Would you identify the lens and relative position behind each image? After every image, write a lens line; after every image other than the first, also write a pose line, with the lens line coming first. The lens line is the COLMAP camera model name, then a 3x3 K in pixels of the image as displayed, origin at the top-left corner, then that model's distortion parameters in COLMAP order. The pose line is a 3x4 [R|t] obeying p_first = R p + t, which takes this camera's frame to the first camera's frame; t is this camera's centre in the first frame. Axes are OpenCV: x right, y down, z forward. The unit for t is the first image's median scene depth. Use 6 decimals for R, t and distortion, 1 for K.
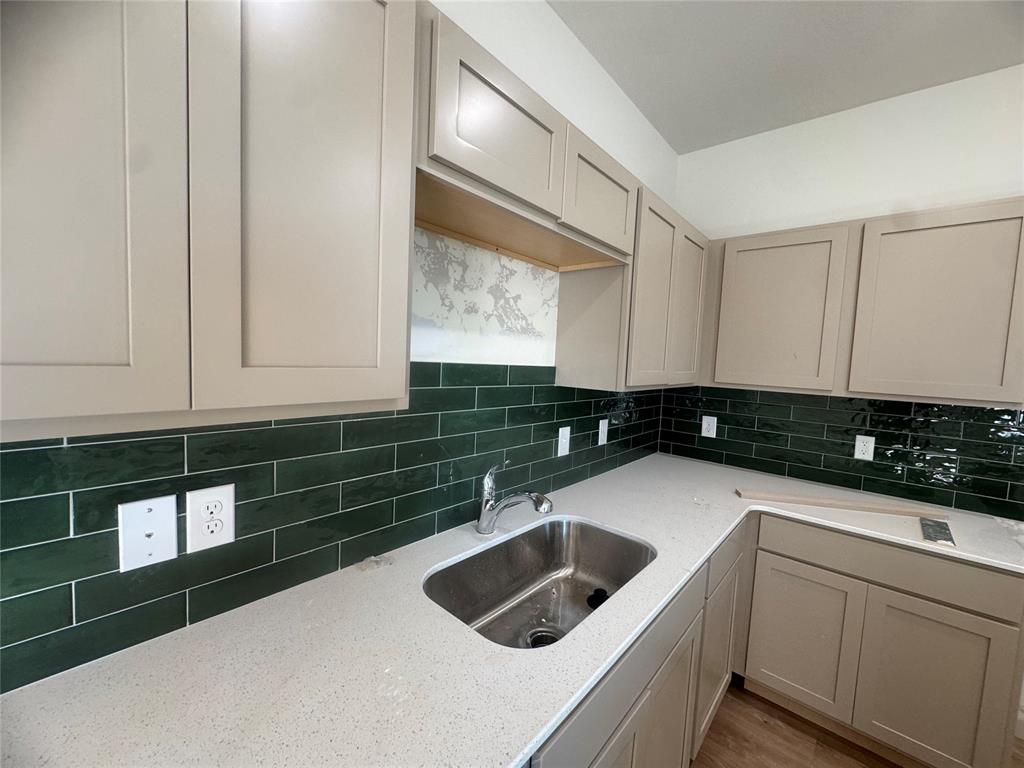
lens RADIAL K [[407.9, 0, 512.0], [0, 407.9, 384.0], [0, 0, 1]] dist [-0.002059, 0.000271]
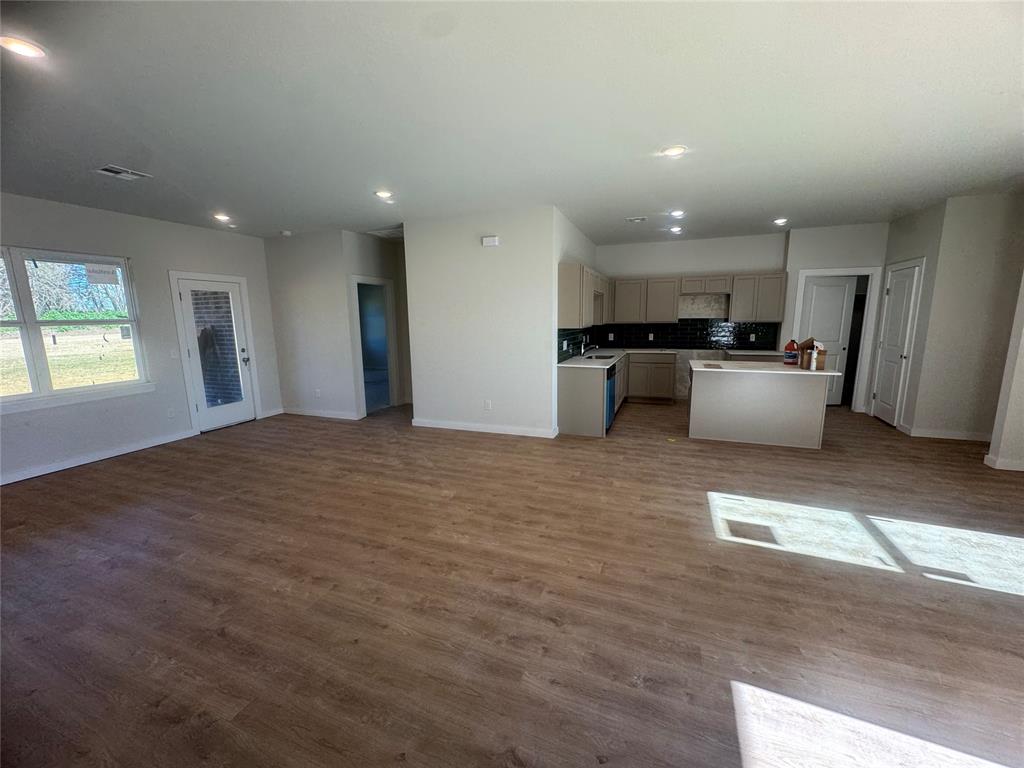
lens RADIAL K [[407.9, 0, 512.0], [0, 407.9, 384.0], [0, 0, 1]] dist [-0.002059, 0.000271]
pose [[0.935739, -0.117126, 0.332677, -2.286906], [0.082416, 0.989748, 0.116647, 0.061136], [-0.342929, -0.081733, 0.935799, -2.955056]]
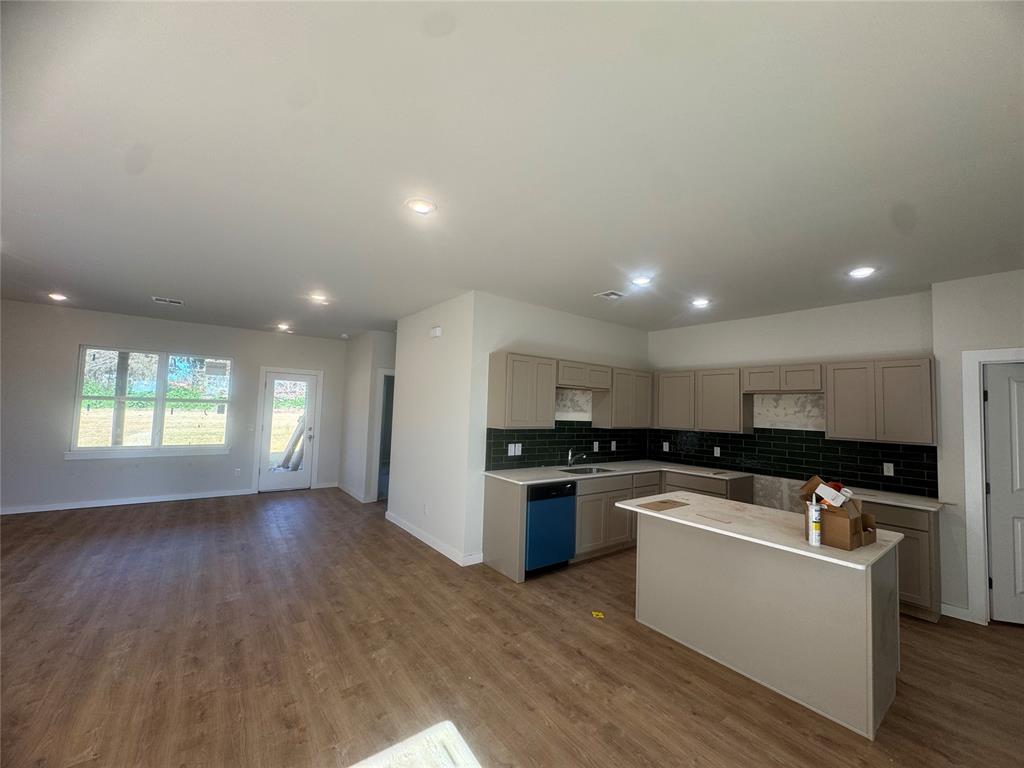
lens RADIAL K [[407.9, 0, 512.0], [0, 407.9, 384.0], [0, 0, 1]] dist [-0.002059, 0.000271]
pose [[0.980269, -0.026321, -0.195908, 0.154737], [-0.001141, 0.990325, -0.138763, 0.128948], [0.197665, 0.136249, 0.970755, -2.580760]]
